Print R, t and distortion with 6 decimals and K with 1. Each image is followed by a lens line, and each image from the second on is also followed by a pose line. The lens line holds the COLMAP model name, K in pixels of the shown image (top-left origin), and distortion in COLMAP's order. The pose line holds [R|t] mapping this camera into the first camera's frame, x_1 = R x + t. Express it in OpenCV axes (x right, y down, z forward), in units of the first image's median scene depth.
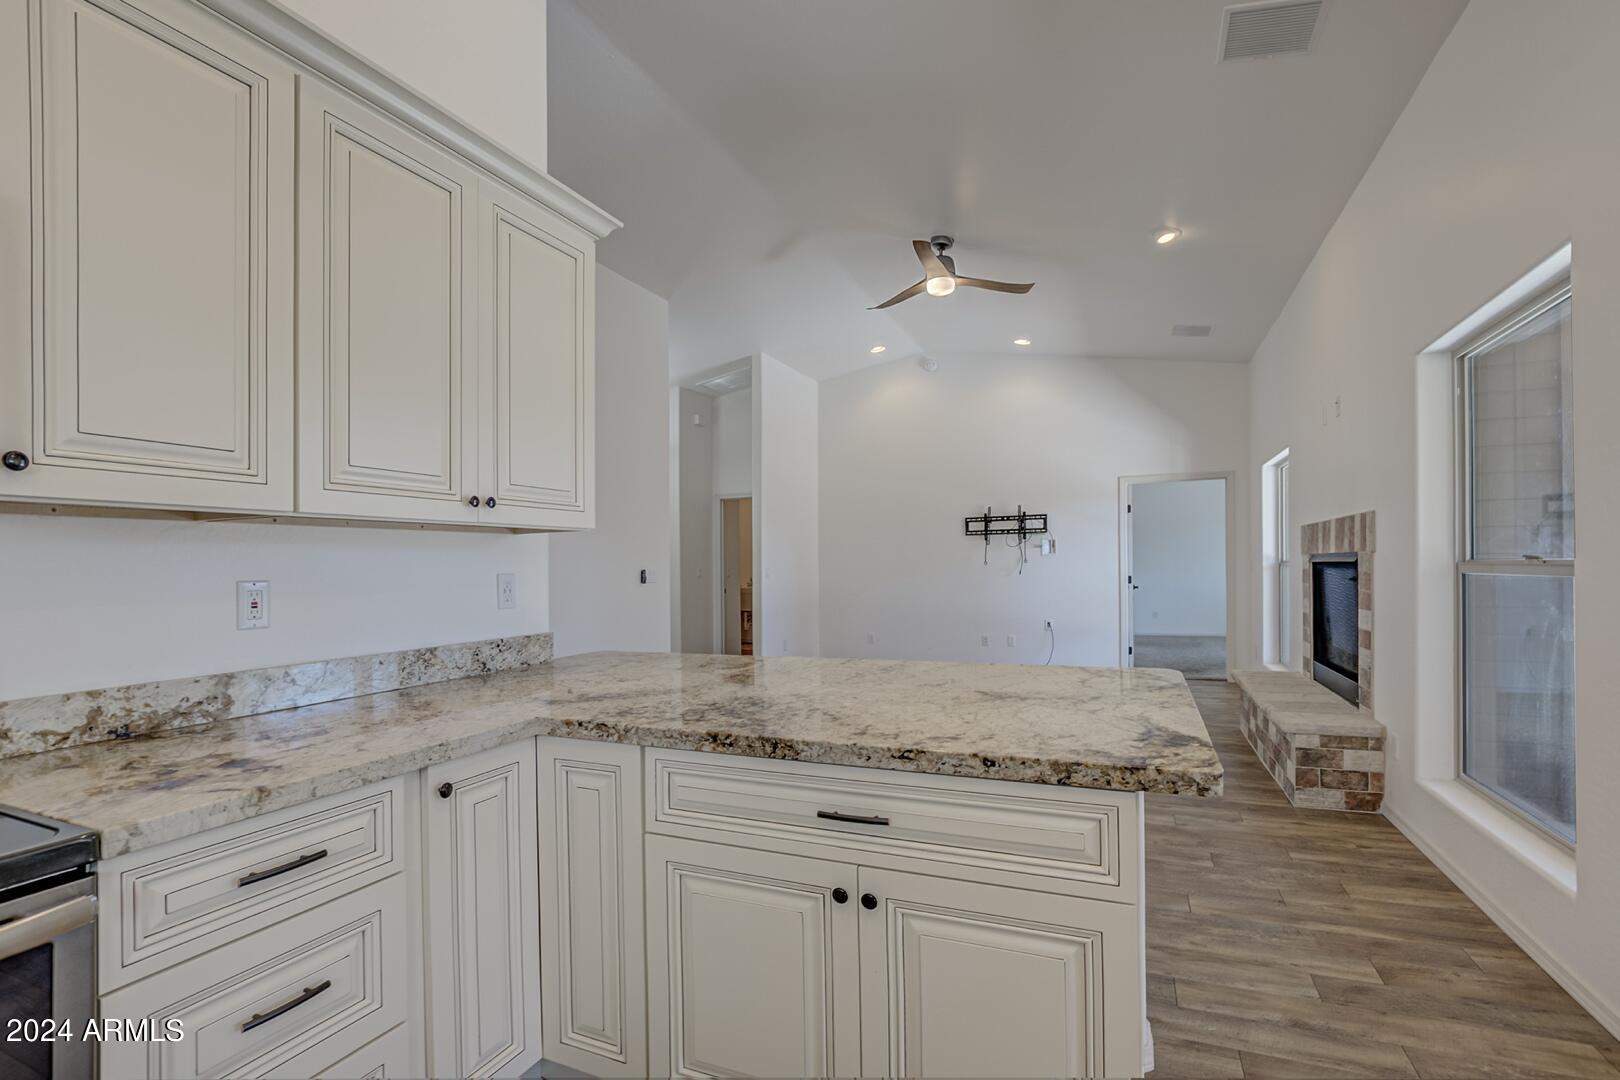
lens RADIAL K [[742.3, 0, 817.1], [0, 742.3, 555.4], [0, 0, 1]] dist [-0.025088, 0.000531]
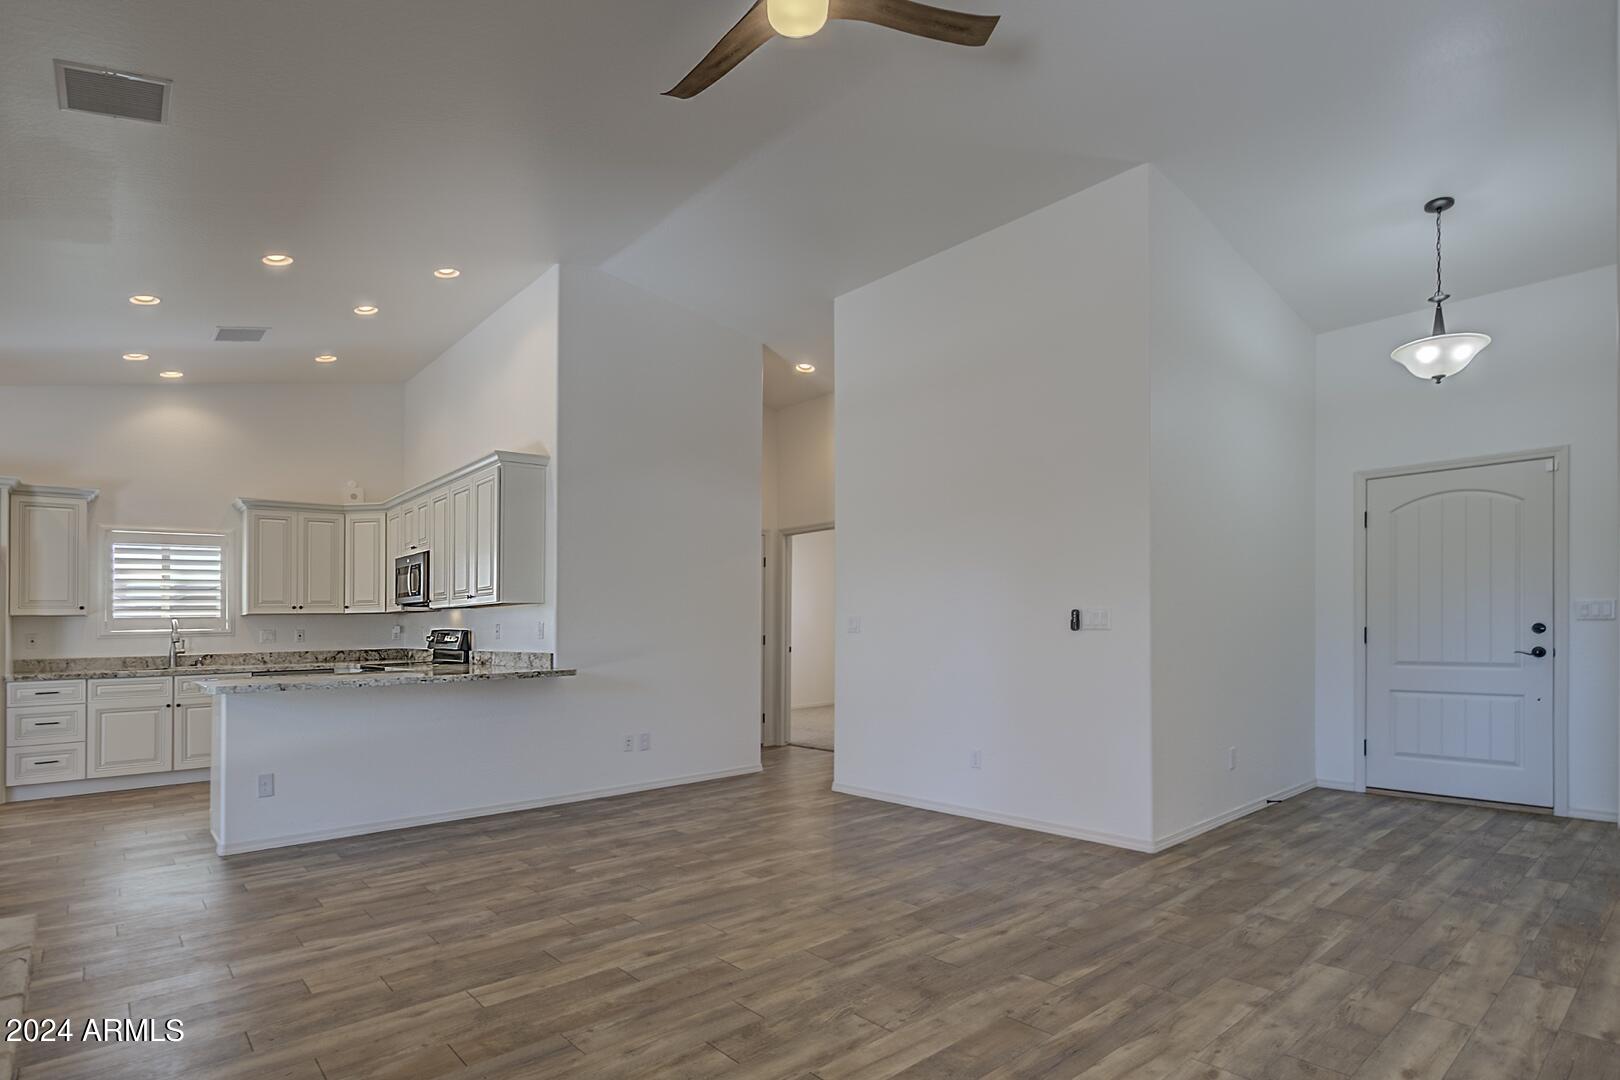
lens RADIAL K [[836.6, 0, 767.1], [0, 836.6, 612.0], [0, 0, 1]] dist [-0.042733, 0.016518]
pose [[-0.472978, 0.007120, -0.881046, 0.651282], [0.038265, 0.999190, -0.012467, 0.023030], [0.880243, -0.039610, -0.472867, 1.281316]]
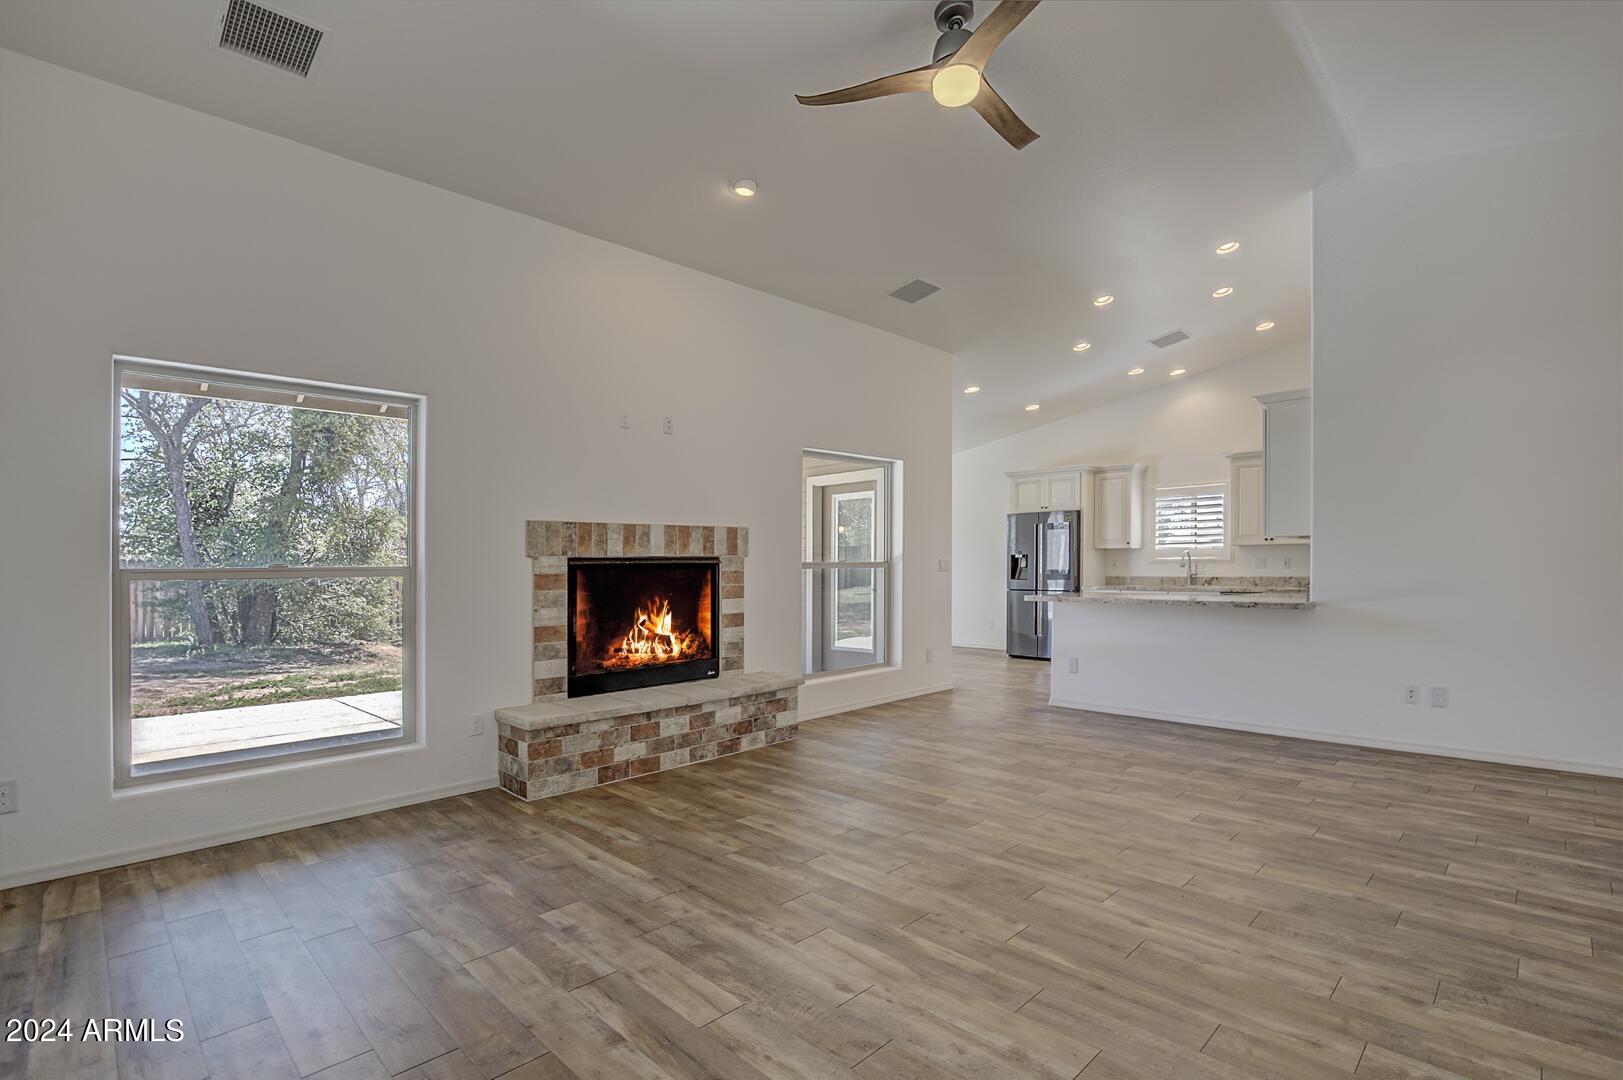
lens RADIAL K [[766.7, 0, 826.4], [0, 766.7, 576.1], [0, 0, 1]] dist [-0.036158, 0.009409]
pose [[-0.927196, 0.017684, 0.374159, 0.035930], [0.018050, 0.999834, -0.002526, 0.028598], [-0.374141, 0.004411, -0.927361, 1.668273]]
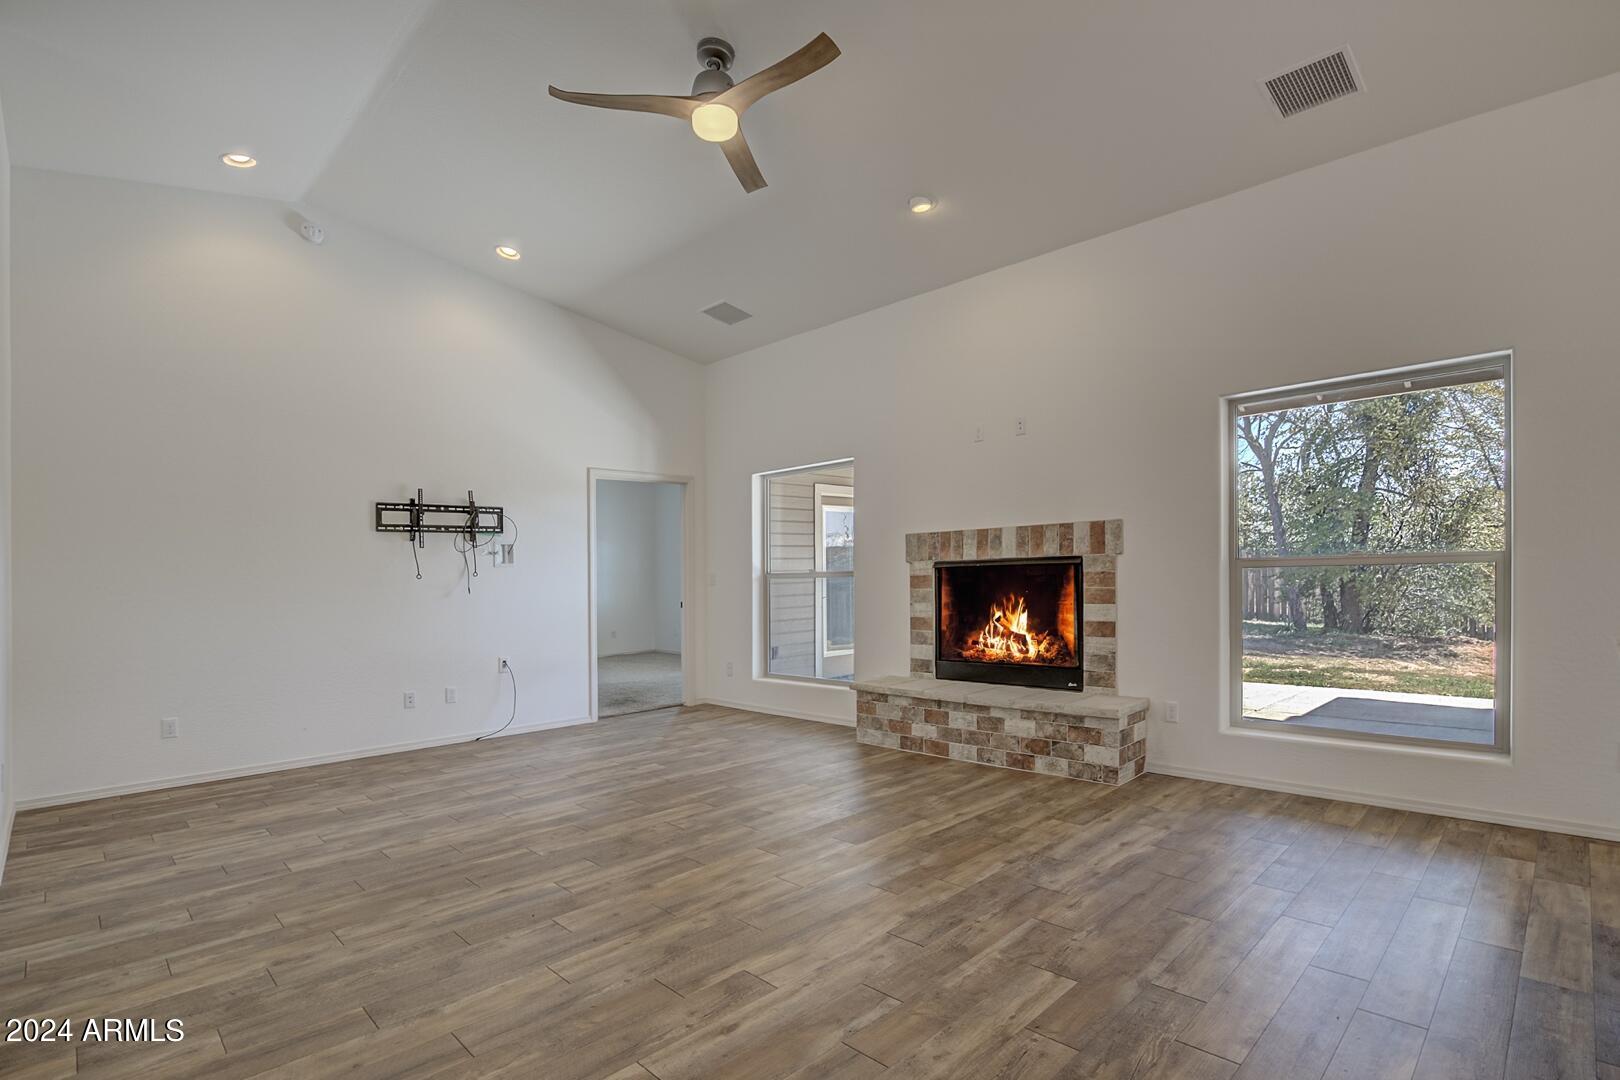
lens RADIAL K [[781.2, 0, 839.3], [0, 781.2, 566.0], [0, 0, 1]] dist [-0.033436, 0.001399]
pose [[0.367710, 0.018197, 0.929762, -0.414944], [0.004666, 0.999760, -0.021412, 0.028013], [-0.929929, 0.012212, 0.367537, 0.687761]]
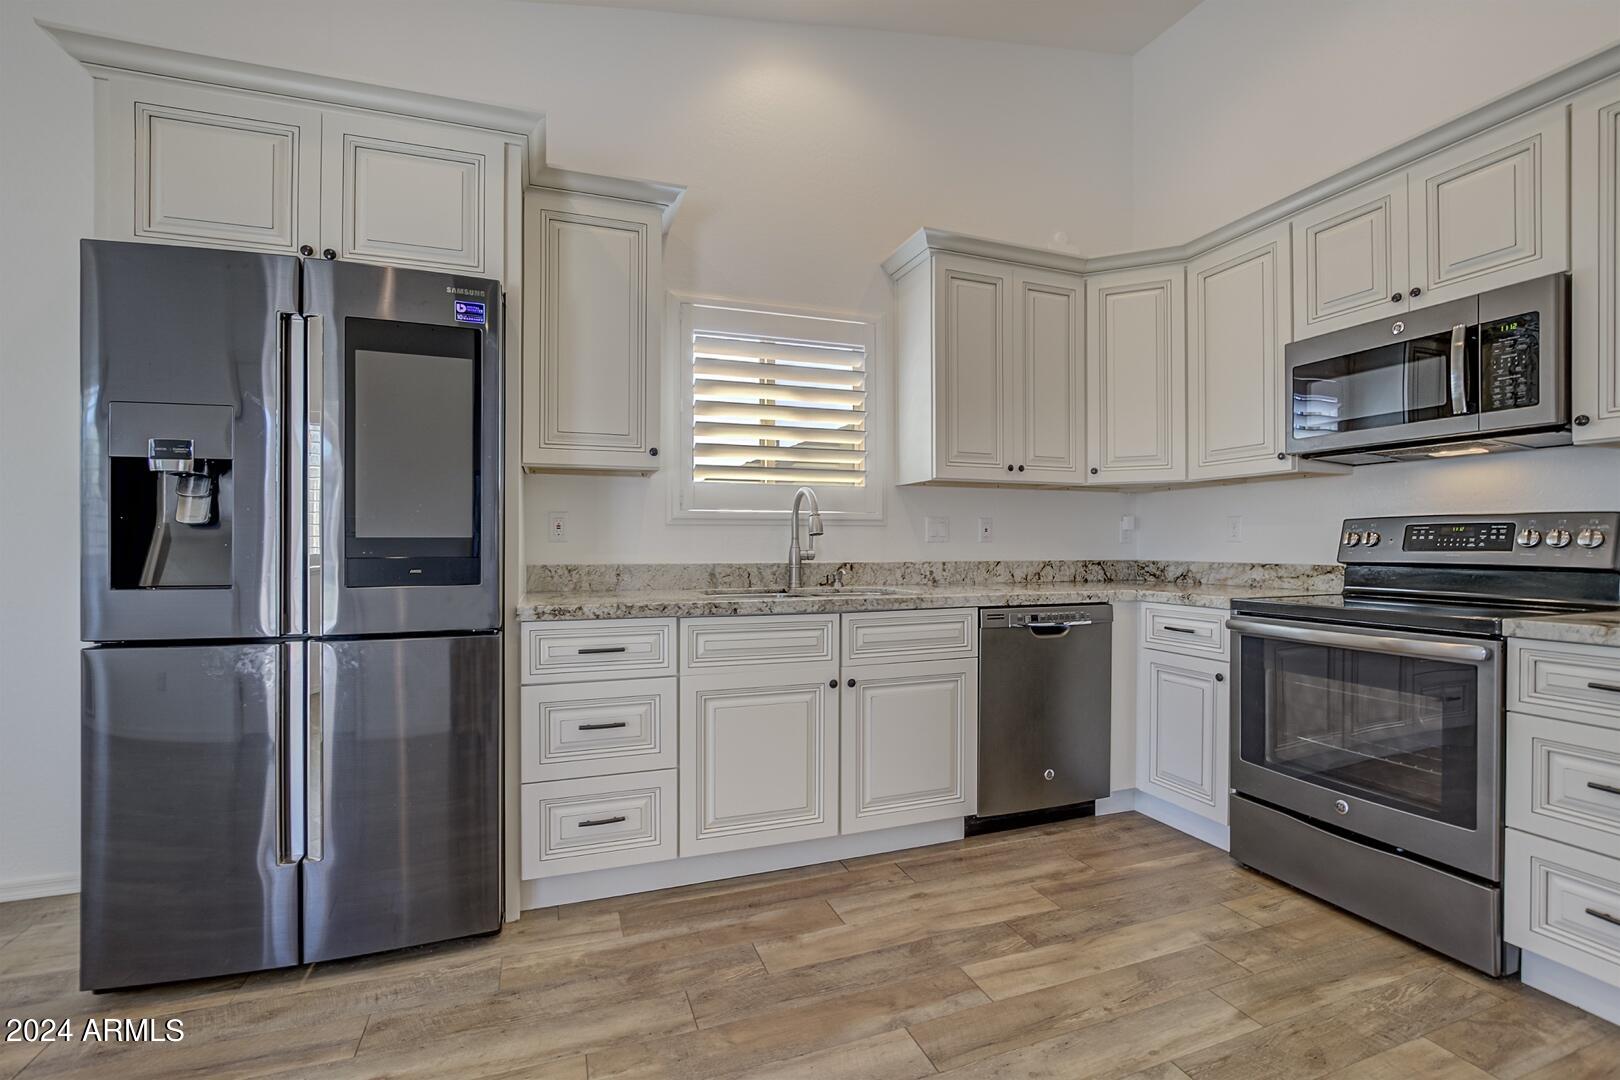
lens RADIAL K [[742.3, 0, 817.1], [0, 742.3, 555.4], [0, 0, 1]] dist [-0.025088, 0.000531]
pose [[-0.733751, 0.020852, -0.679098, 0.308157], [0.018947, 0.999768, 0.010226, 0.028215], [0.679154, -0.005364, -0.733976, 0.217610]]
